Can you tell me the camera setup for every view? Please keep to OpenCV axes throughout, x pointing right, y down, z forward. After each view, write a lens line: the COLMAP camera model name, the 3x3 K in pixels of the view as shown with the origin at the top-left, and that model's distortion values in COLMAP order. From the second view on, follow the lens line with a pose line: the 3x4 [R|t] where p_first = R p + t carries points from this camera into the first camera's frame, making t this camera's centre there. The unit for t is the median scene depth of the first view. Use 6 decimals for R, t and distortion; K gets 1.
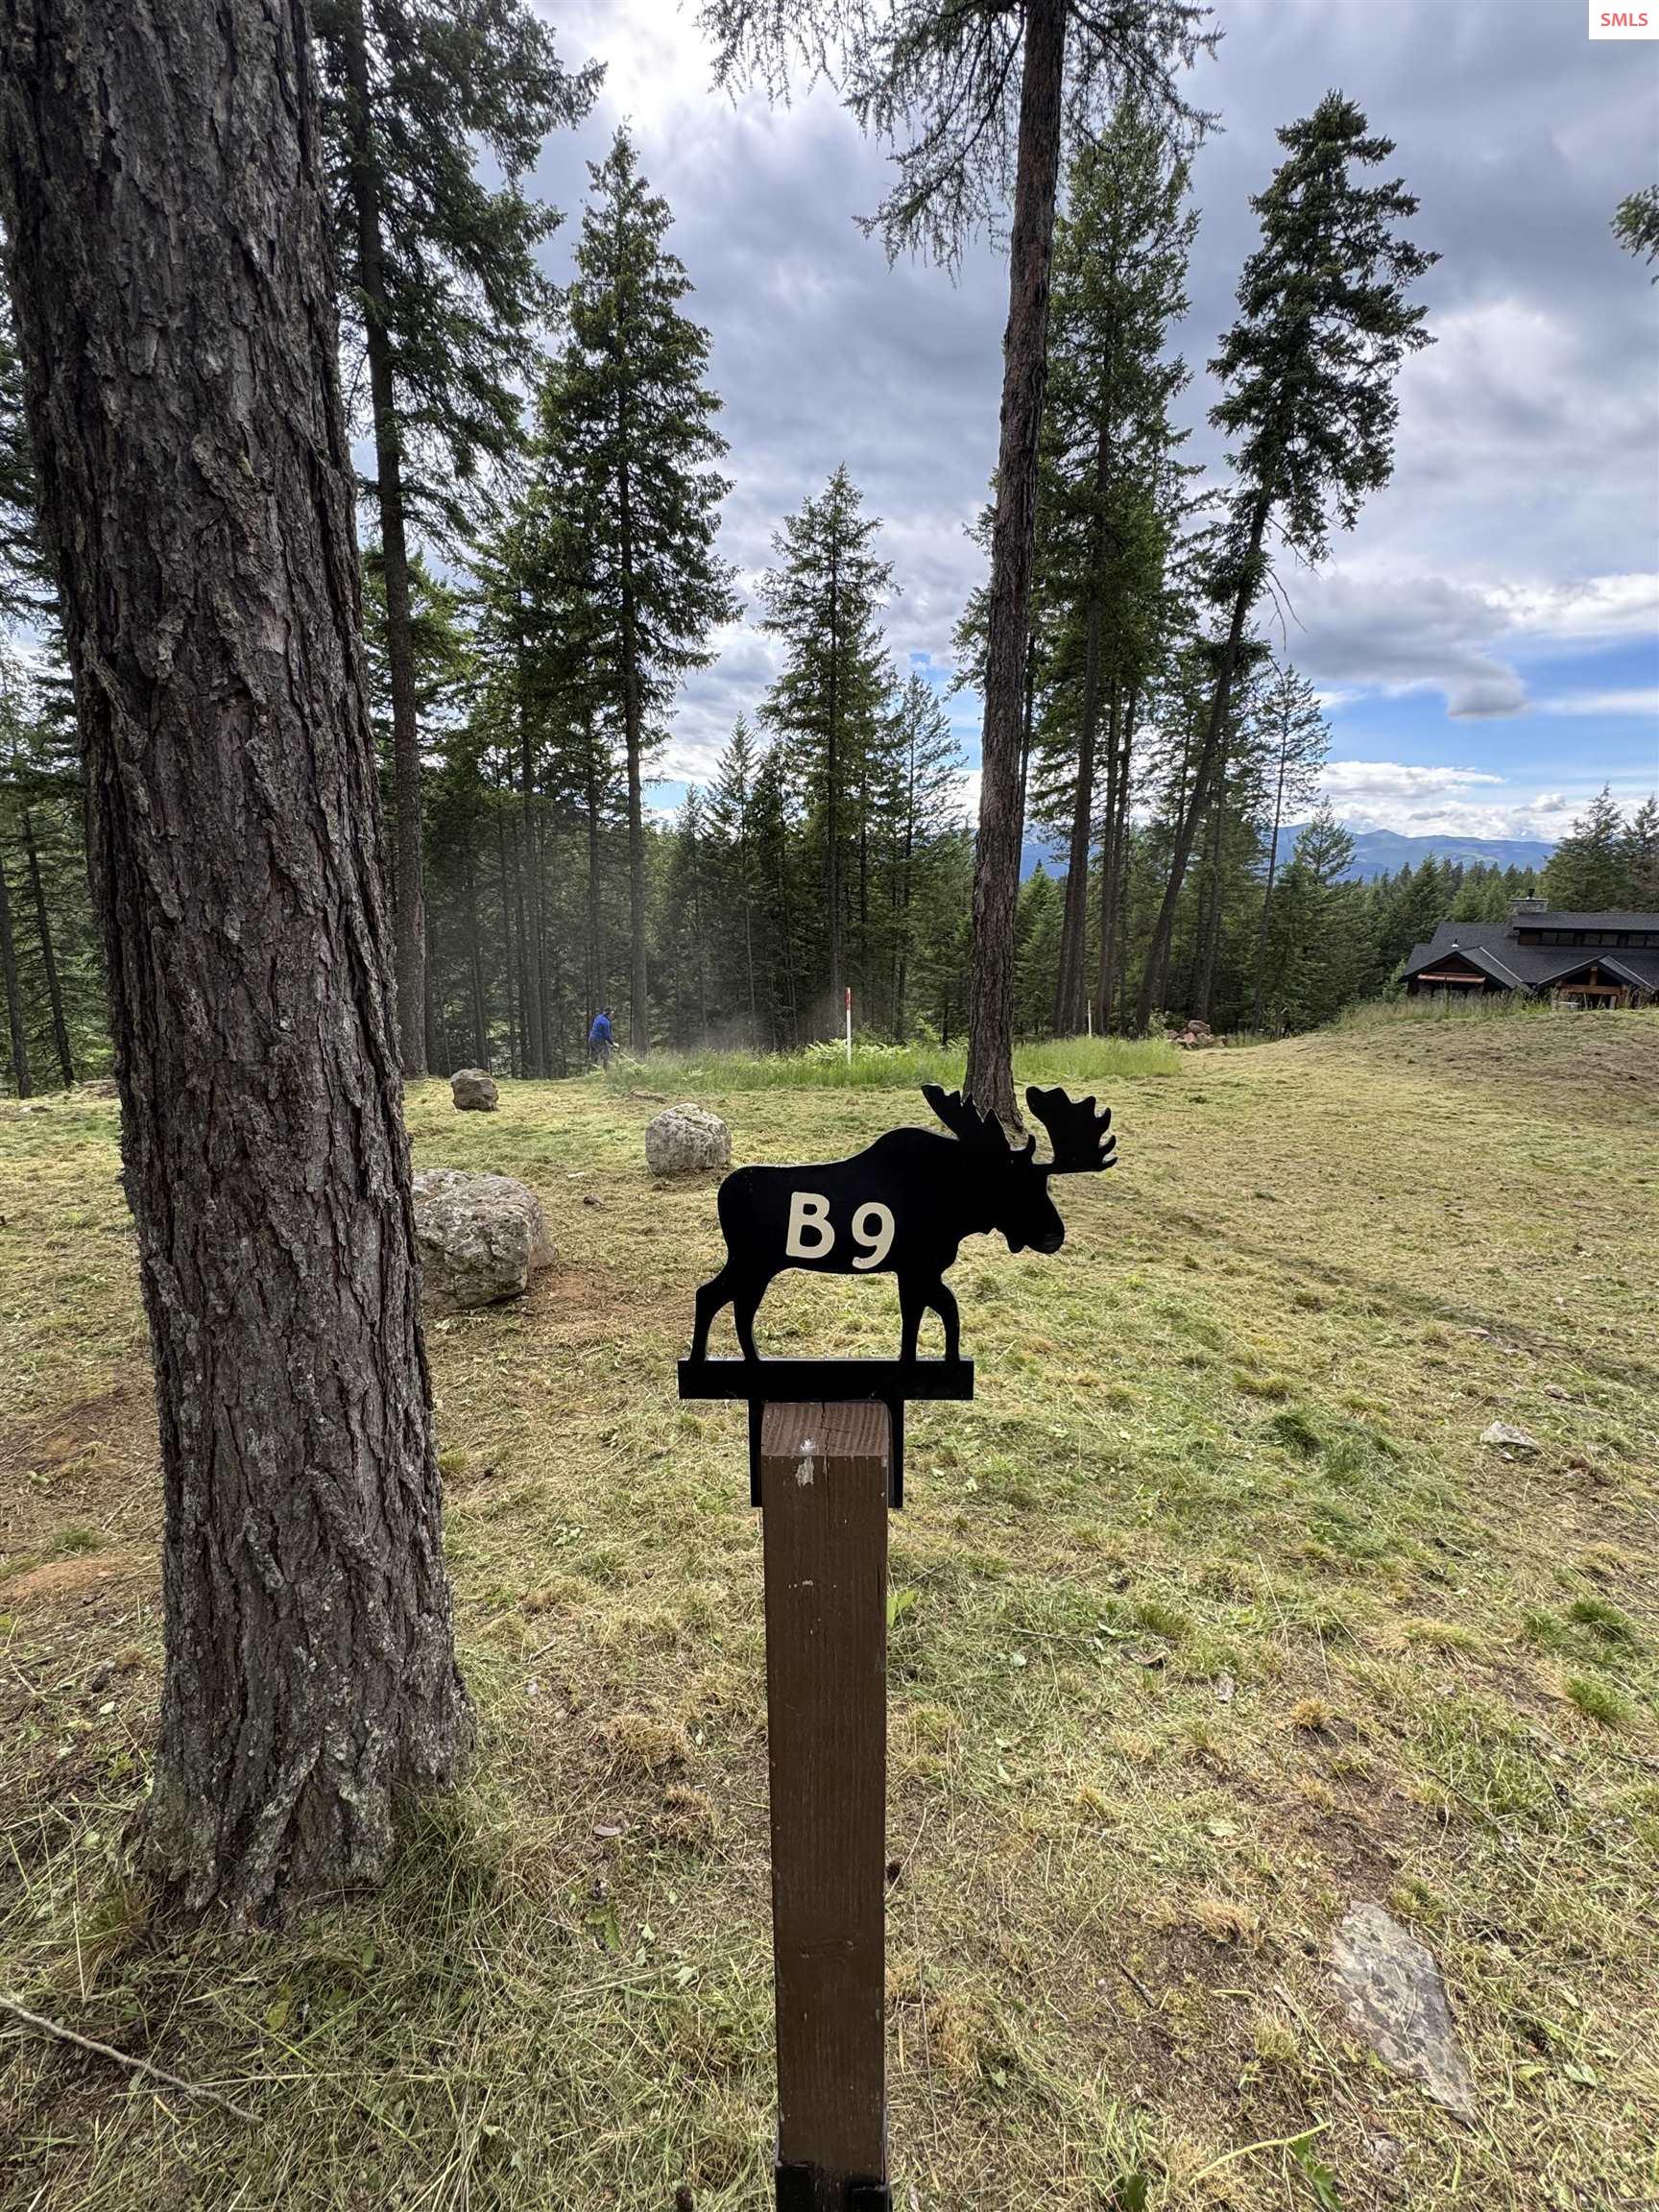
lens RADIAL K [[915.2, 0, 831.0], [0, 915.2, 1106.9], [0, 0, 1]] dist [-0.003387, -0.000744]
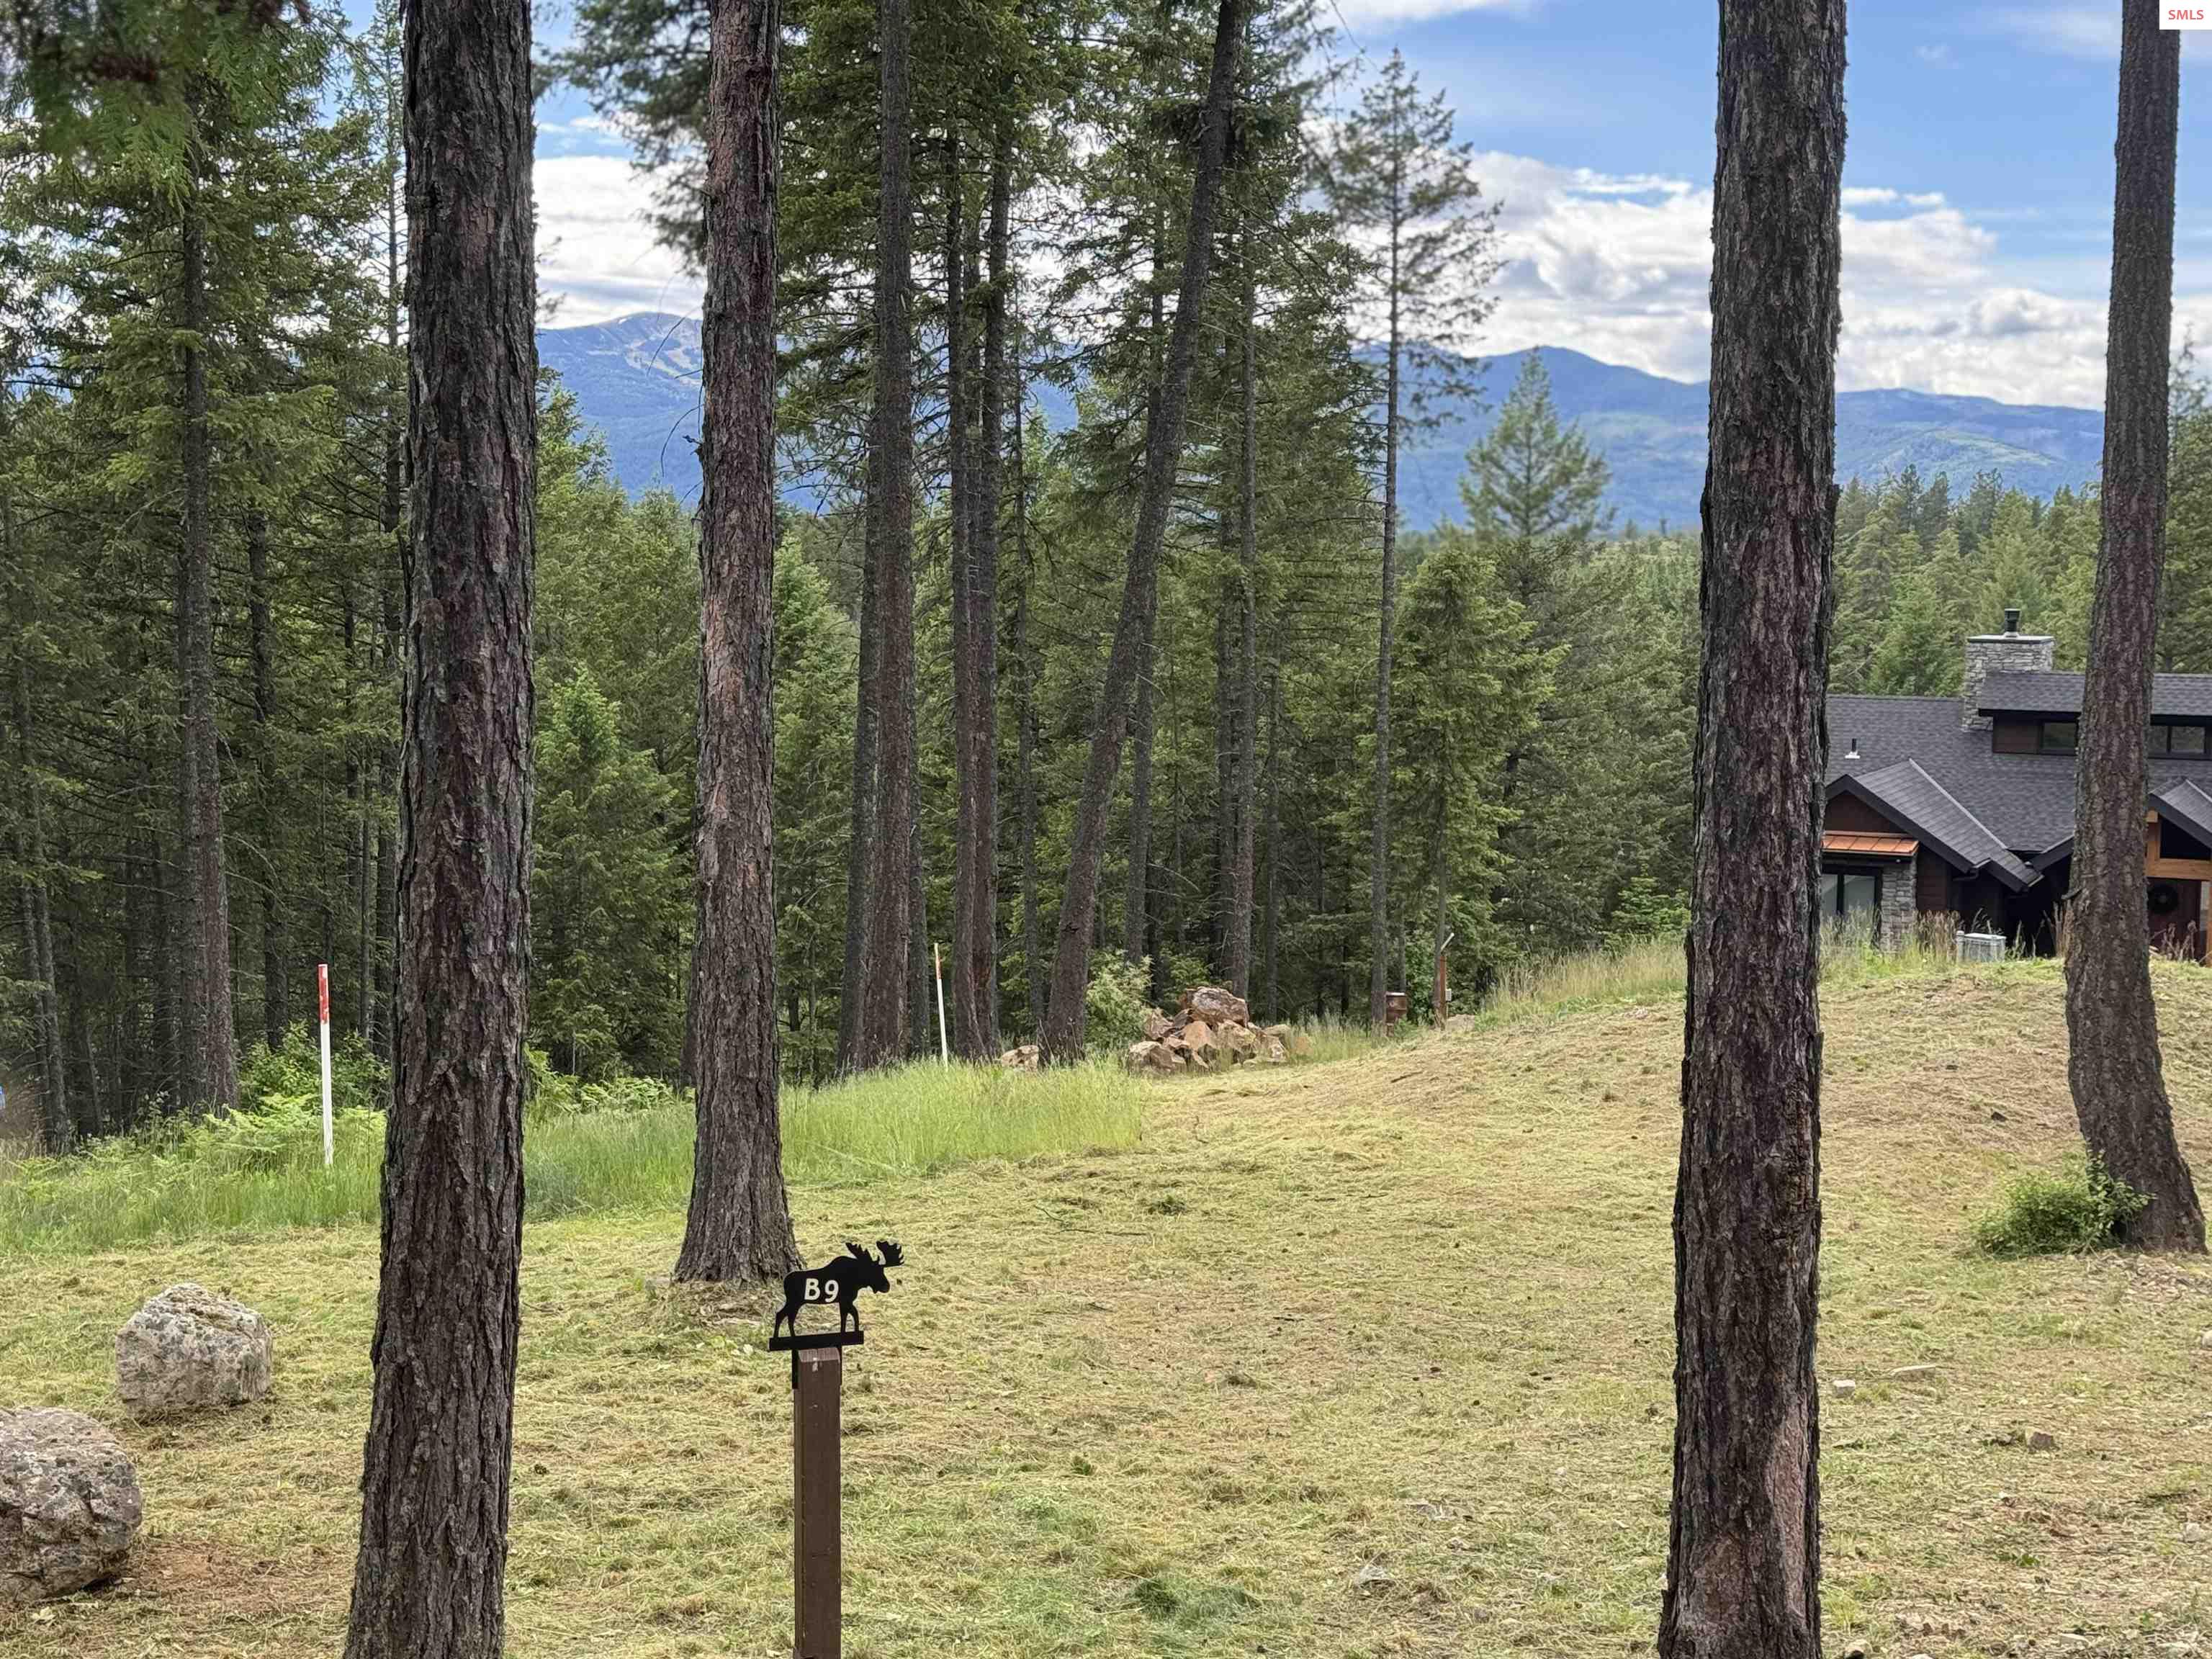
lens RADIAL K [[3108.6, 0, 1110.9], [0, 3108.6, 870.4], [0, 0, 1]] dist [0.126188, 0.000000]
pose [[0.946972, -0.021858, 0.320571, -0.080750], [0.060910, 0.991805, -0.112303, -0.001103], [-0.315489, 0.125874, 0.940544, -0.315844]]
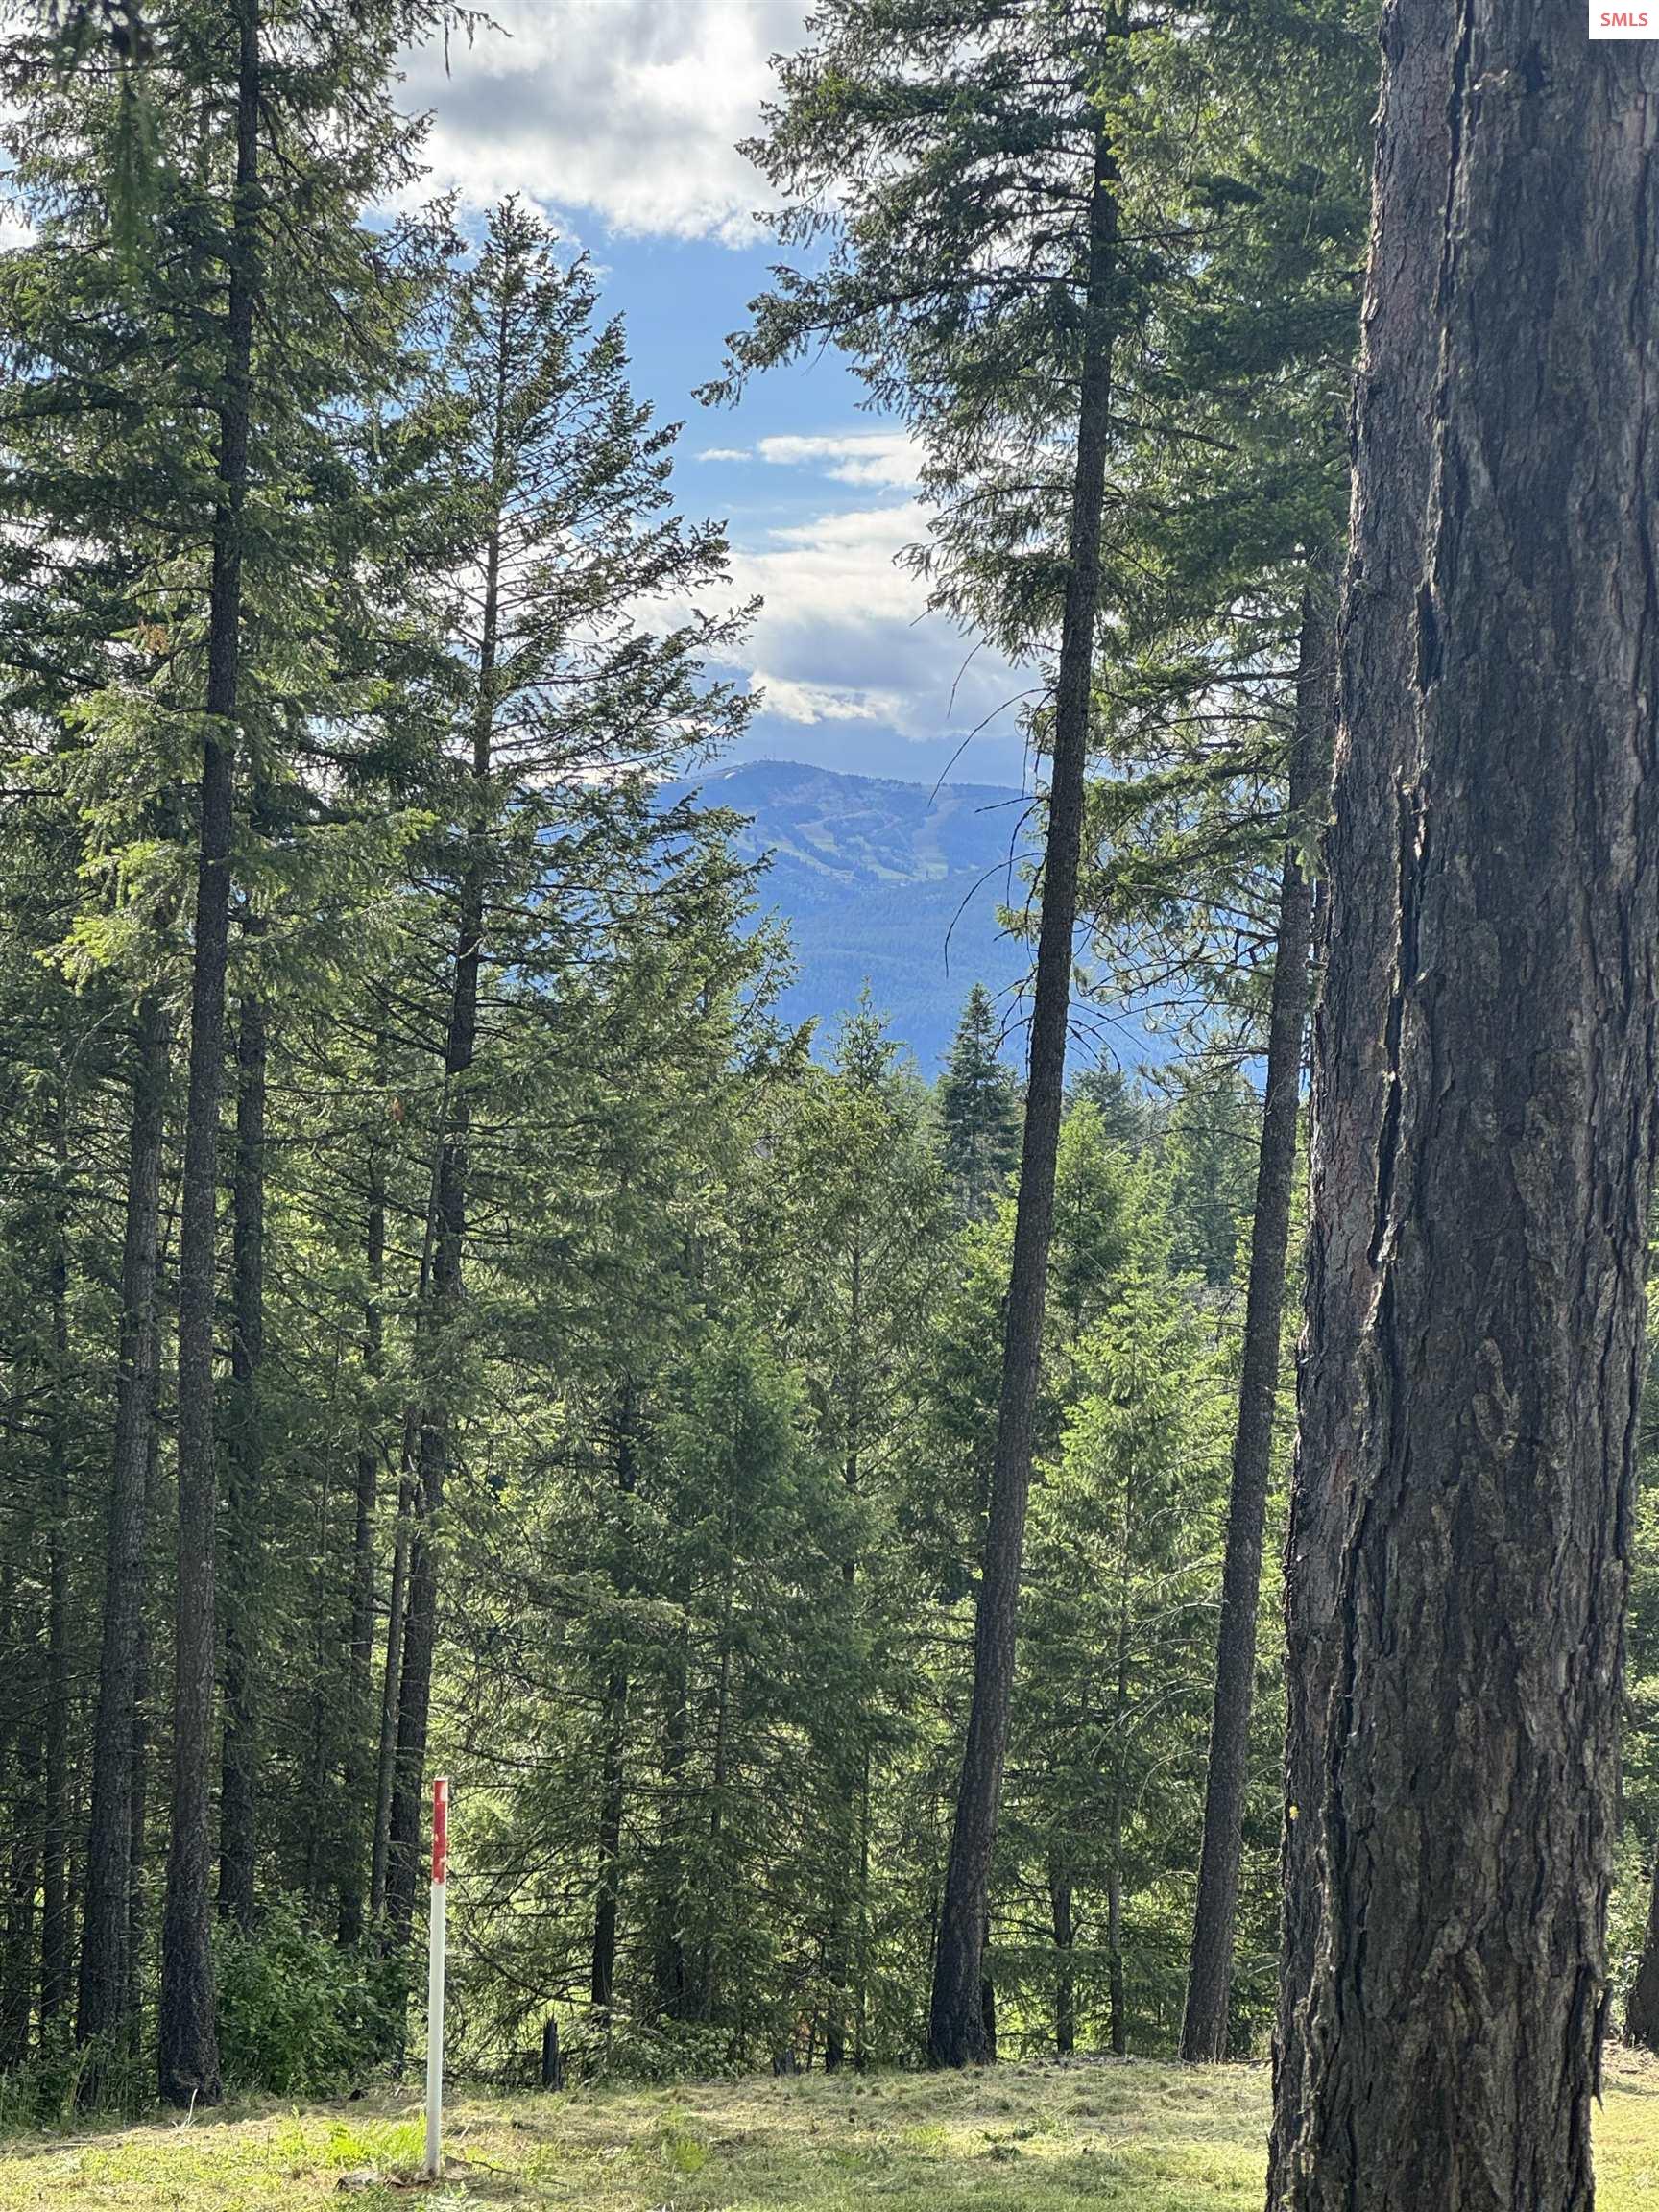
lens RADIAL K [[5143.8, 0, 859.3], [0, 5143.8, 1027.0], [0, 0, 1]] dist [0.117097, 0.000000]
pose [[0.979036, 0.042541, 0.199194, -0.125170], [0.006958, 0.970391, -0.241441, -0.004901], [-0.203567, 0.237765, 0.949752, -0.213500]]
